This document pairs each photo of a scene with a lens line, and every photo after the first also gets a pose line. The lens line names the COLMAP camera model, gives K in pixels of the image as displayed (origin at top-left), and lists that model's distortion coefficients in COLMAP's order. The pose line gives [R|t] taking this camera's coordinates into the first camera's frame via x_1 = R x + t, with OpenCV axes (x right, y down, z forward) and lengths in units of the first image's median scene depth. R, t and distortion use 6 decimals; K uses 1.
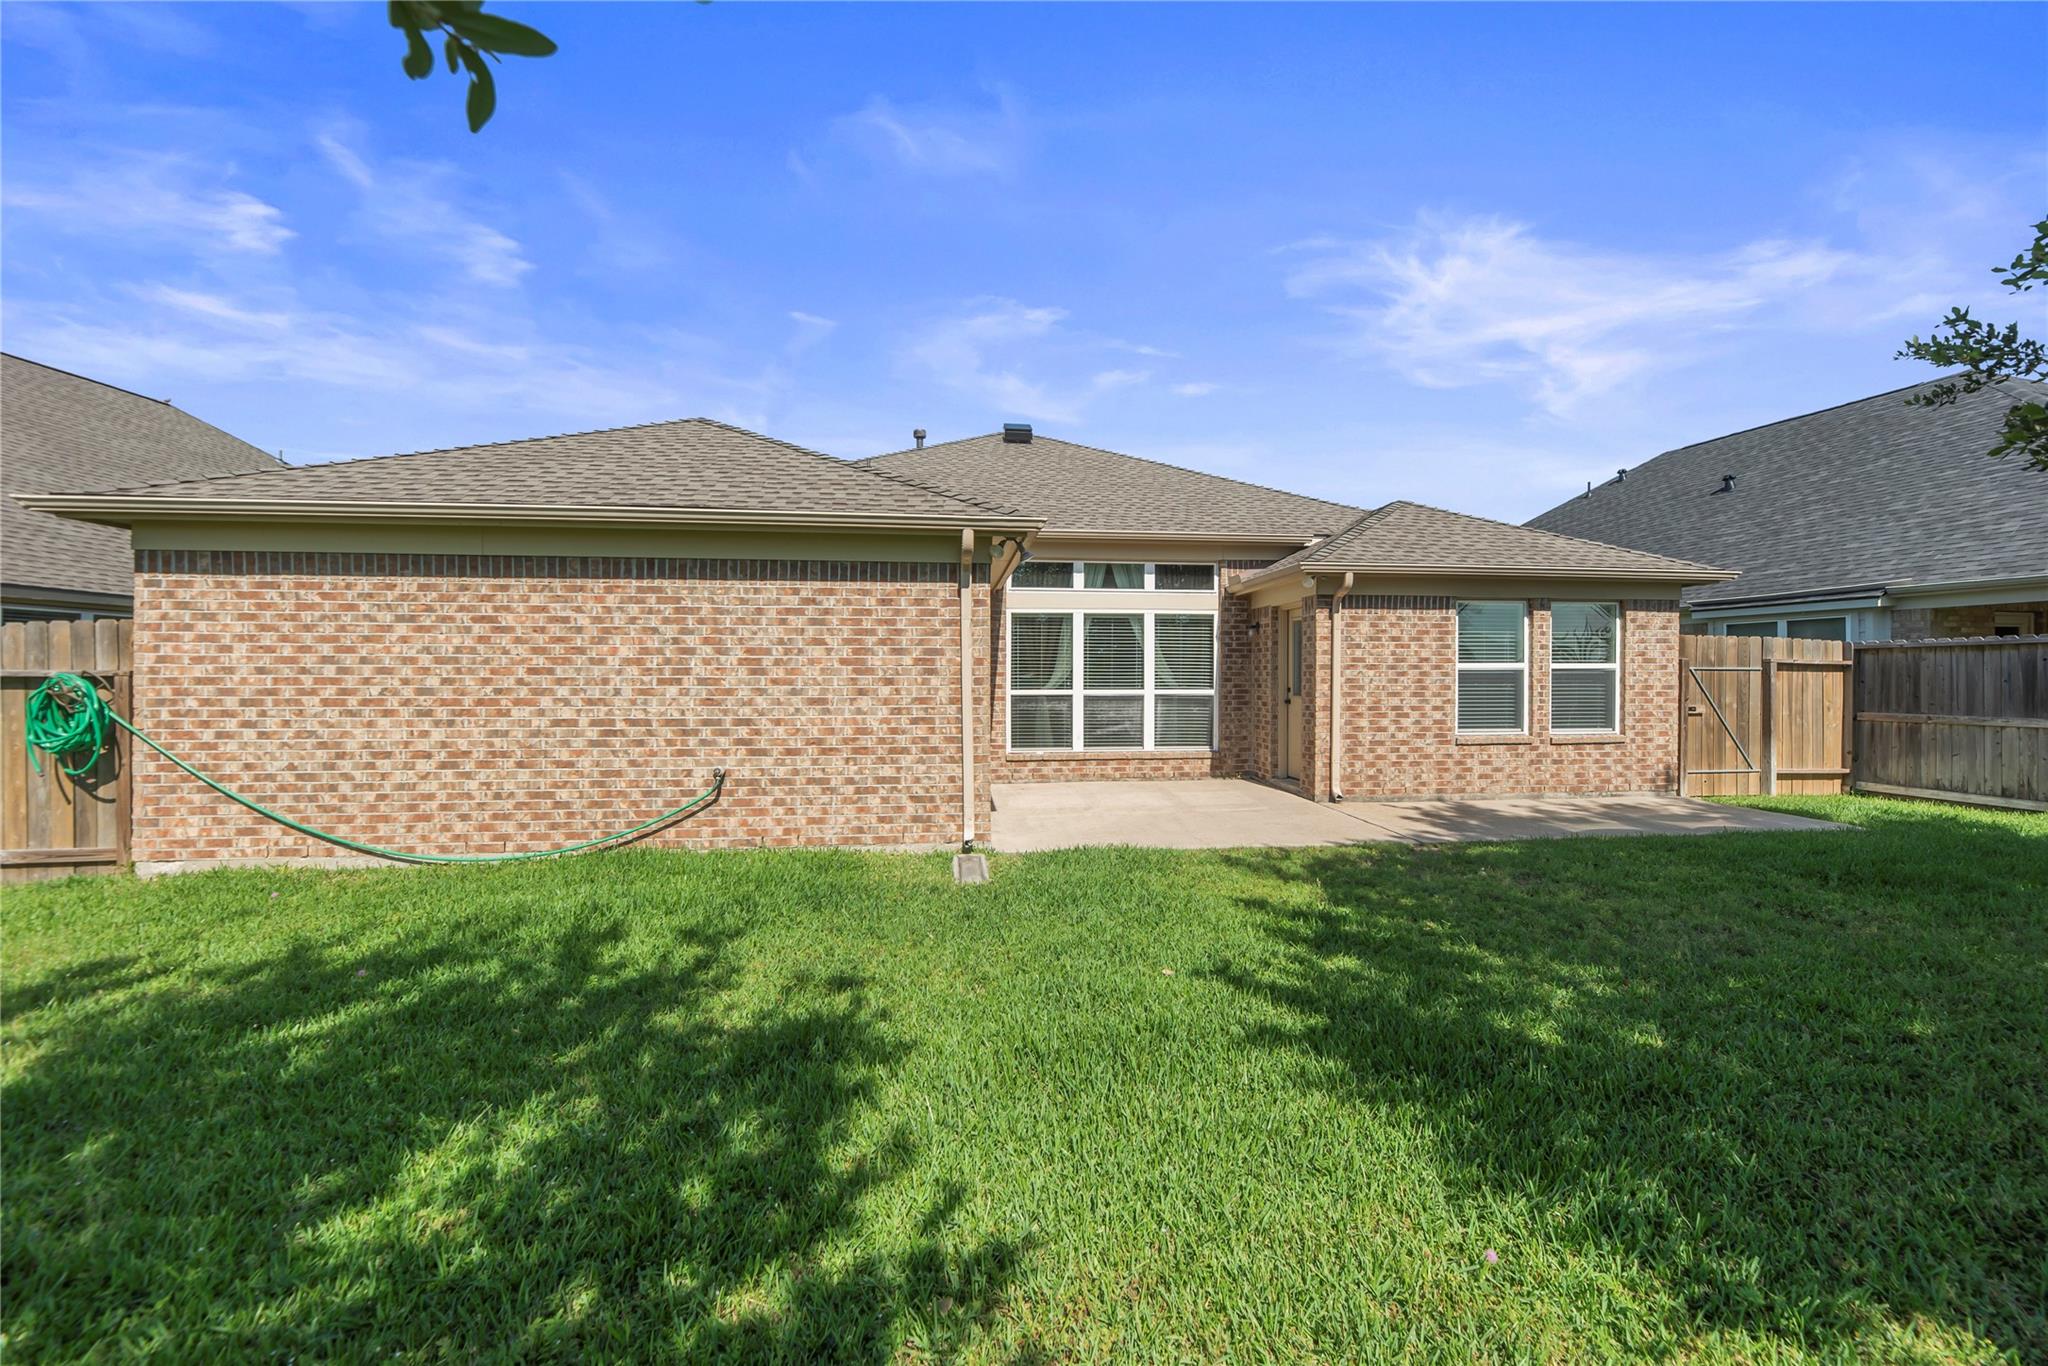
lens RADIAL K [[835.6, 0, 1047.7], [0, 835.6, 670.1], [0, 0, 1]] dist [0.000167, -0.000957]
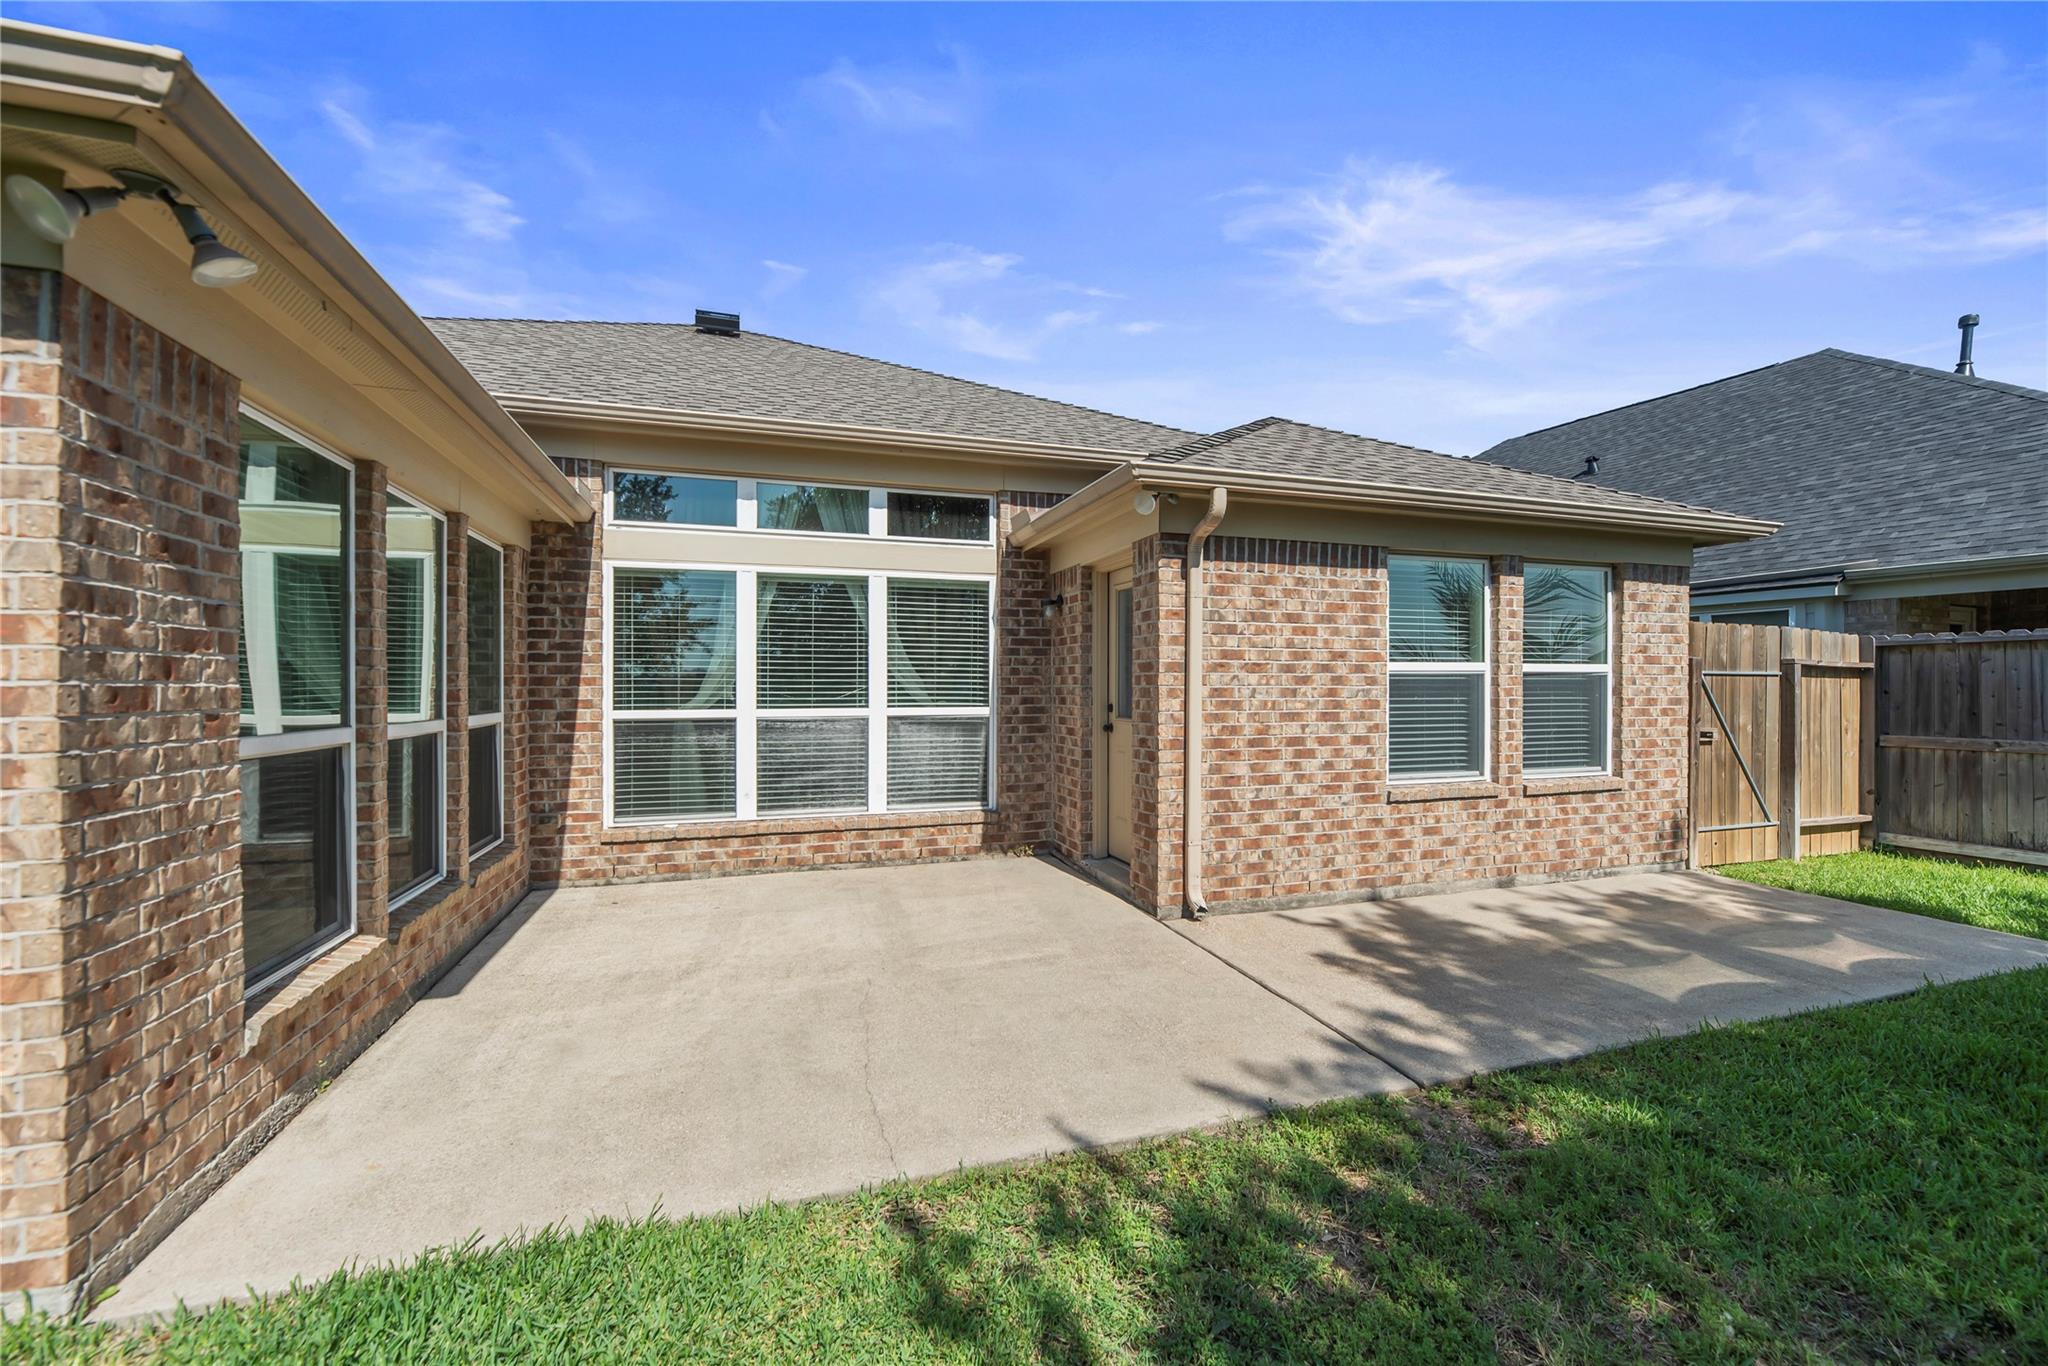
lens RADIAL K [[869.1, 0, 1041.0], [0, 869.1, 693.9], [0, 0, 1]] dist [-0.007846, 0.000941]
pose [[0.979398, -0.003000, 0.201917, 0.190718], [-0.000192, 0.999875, 0.015789, 0.006508], [-0.201939, -0.015503, 0.979275, 0.667410]]
